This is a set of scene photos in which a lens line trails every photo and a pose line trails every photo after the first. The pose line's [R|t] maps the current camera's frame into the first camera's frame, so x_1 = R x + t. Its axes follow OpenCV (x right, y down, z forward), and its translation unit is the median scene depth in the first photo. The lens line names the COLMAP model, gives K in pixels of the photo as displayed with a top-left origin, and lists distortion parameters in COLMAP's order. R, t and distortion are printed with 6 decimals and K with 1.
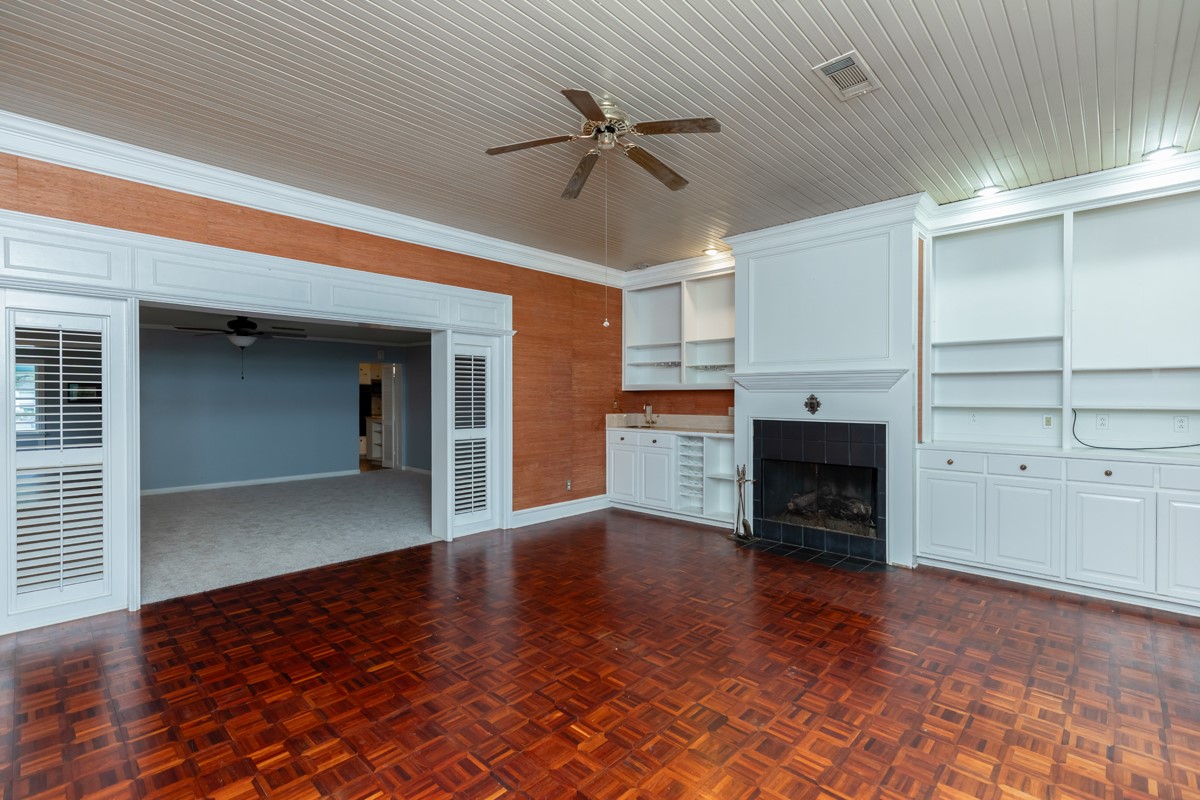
lens RADIAL K [[542.2, 0, 593.8], [0, 542.2, 396.0], [0, 0, 1]] dist [0.002655, 0.000270]
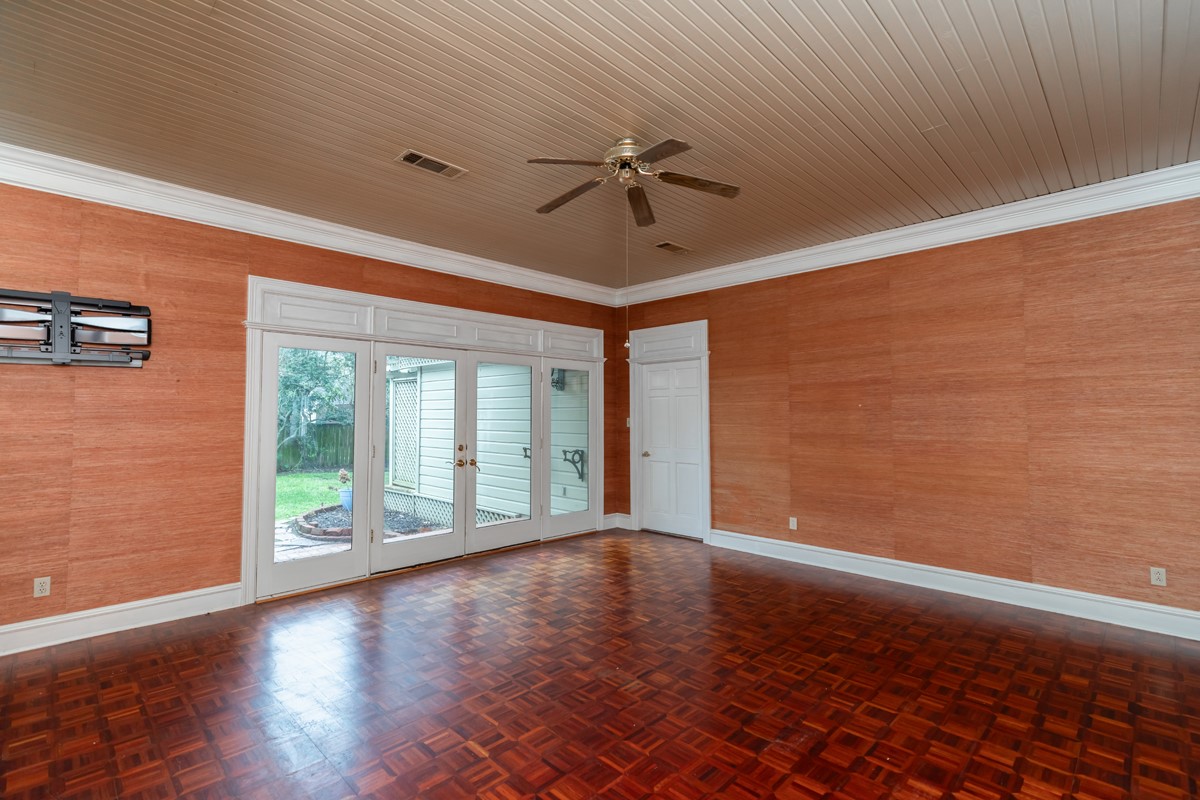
lens RADIAL K [[535.9, 0, 595.7], [0, 535.9, 392.4], [0, 0, 1]] dist [0.000438, -0.000037]
pose [[-0.999591, 0.001740, 0.028537, 0.030290], [0.000523, 0.999091, -0.042622, -0.001429], [-0.028585, -0.042590, -0.998684, 1.333409]]
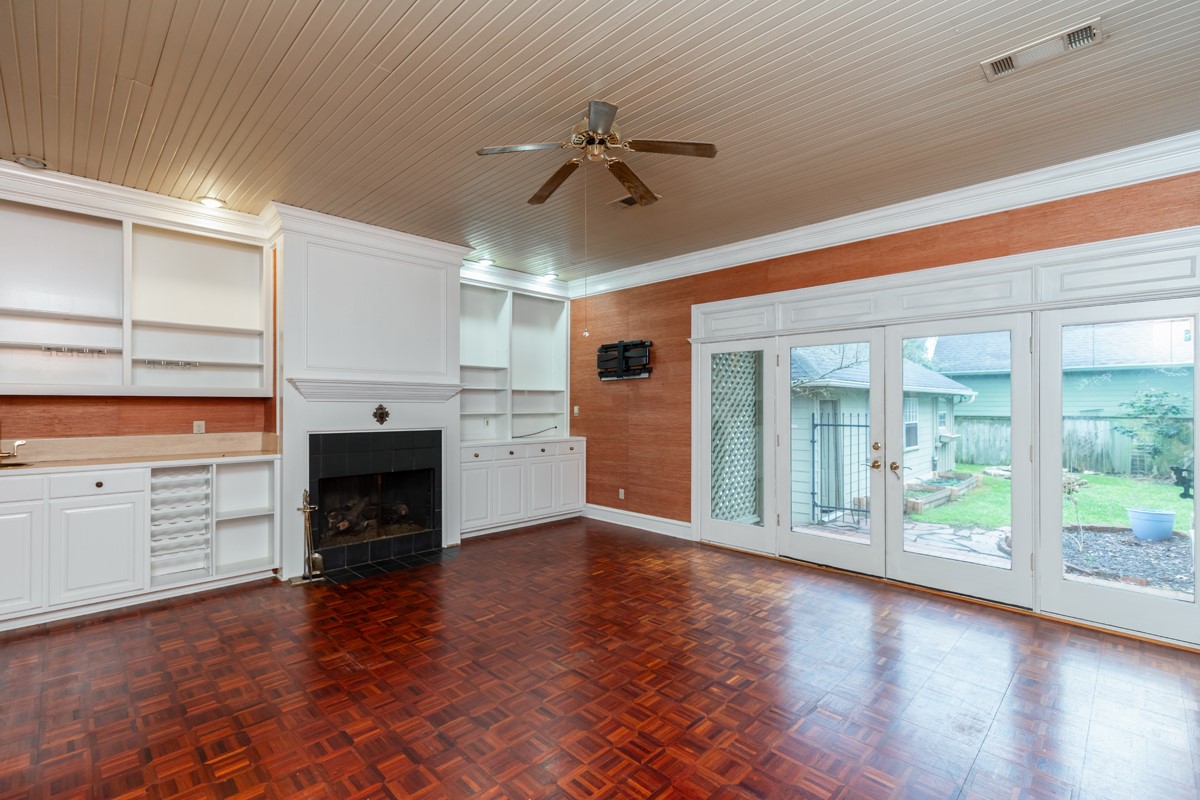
lens RADIAL K [[542.2, 0, 593.8], [0, 542.2, 396.0], [0, 0, 1]] dist [0.002655, 0.000270]
pose [[0.021470, 0.016298, 0.999637, -0.642170], [-0.003059, 0.999864, -0.016236, -0.003771], [-0.999765, -0.002709, 0.021517, 0.648899]]
